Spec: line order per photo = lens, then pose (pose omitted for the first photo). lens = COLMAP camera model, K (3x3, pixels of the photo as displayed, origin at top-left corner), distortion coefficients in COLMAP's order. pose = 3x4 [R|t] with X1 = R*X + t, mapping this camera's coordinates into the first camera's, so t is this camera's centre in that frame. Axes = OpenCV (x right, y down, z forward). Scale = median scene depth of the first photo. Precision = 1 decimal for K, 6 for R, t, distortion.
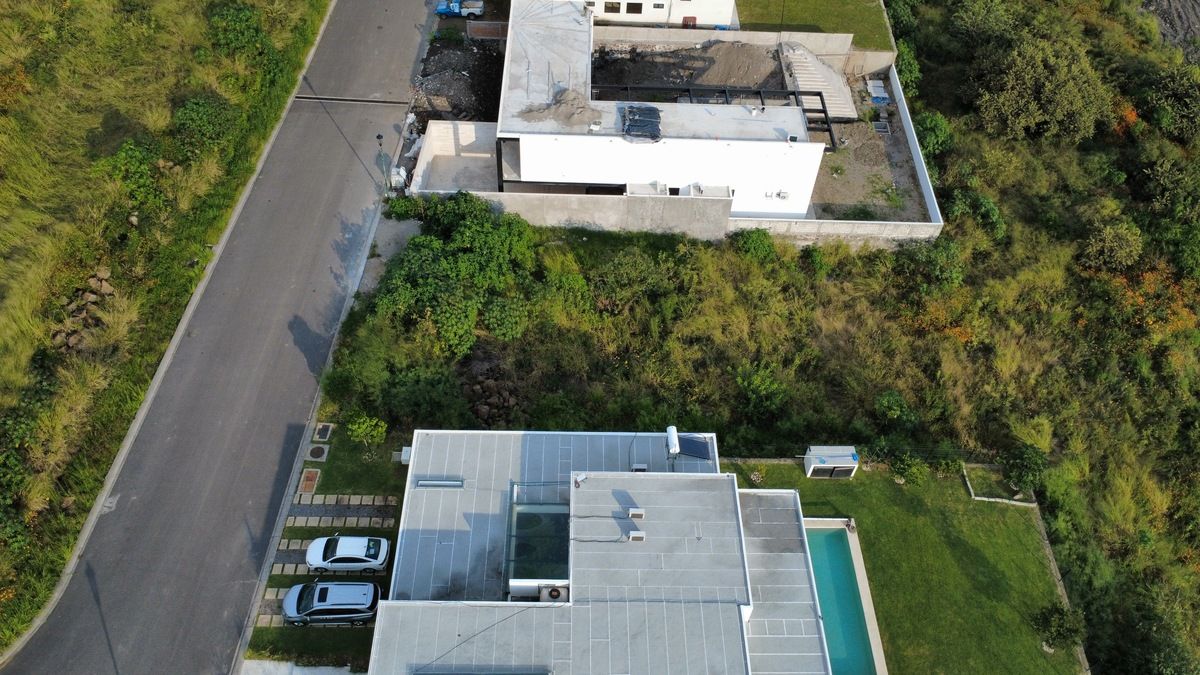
lens RADIAL K [[891.0, 0, 600.0], [0, 891.0, 337.5], [0, 0, 1]] dist [0.000263, 0.000347]
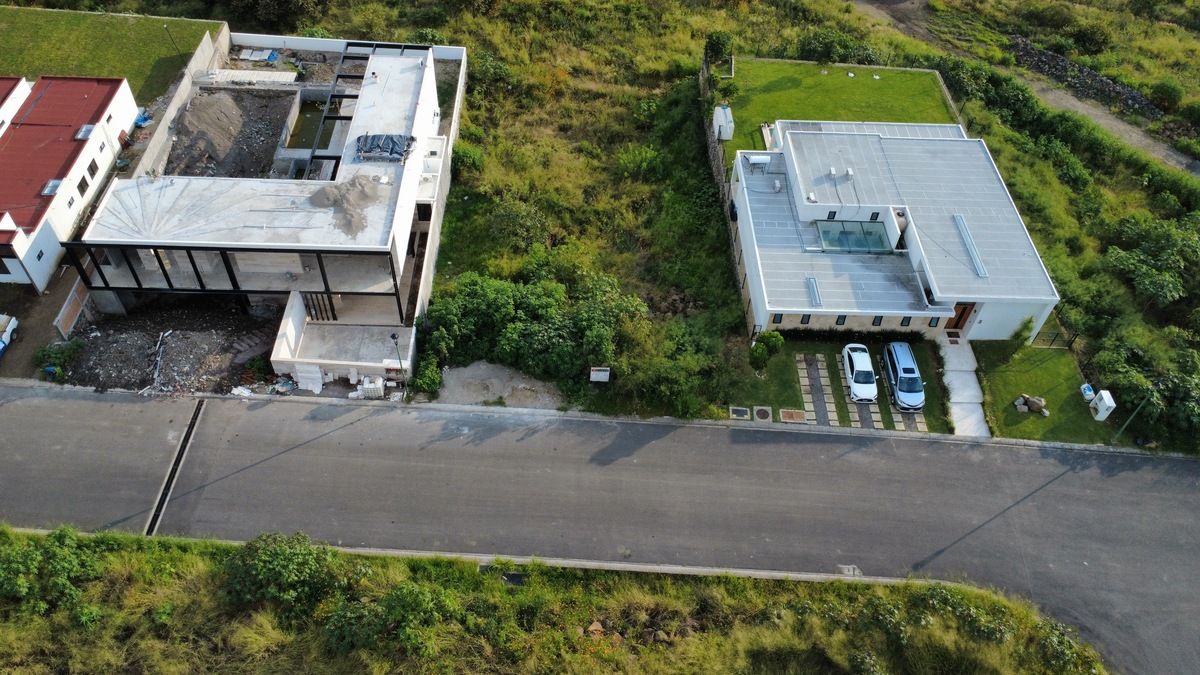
lens RADIAL K [[891.0, 0, 600.0], [0, 891.0, 337.5], [0, 0, 1]] dist [0.000263, 0.000347]
pose [[-0.000295, -0.781257, 0.624210, -0.755996], [0.727493, 0.428112, 0.536166, -0.523100], [-0.686115, 0.454266, 0.568233, 0.389651]]
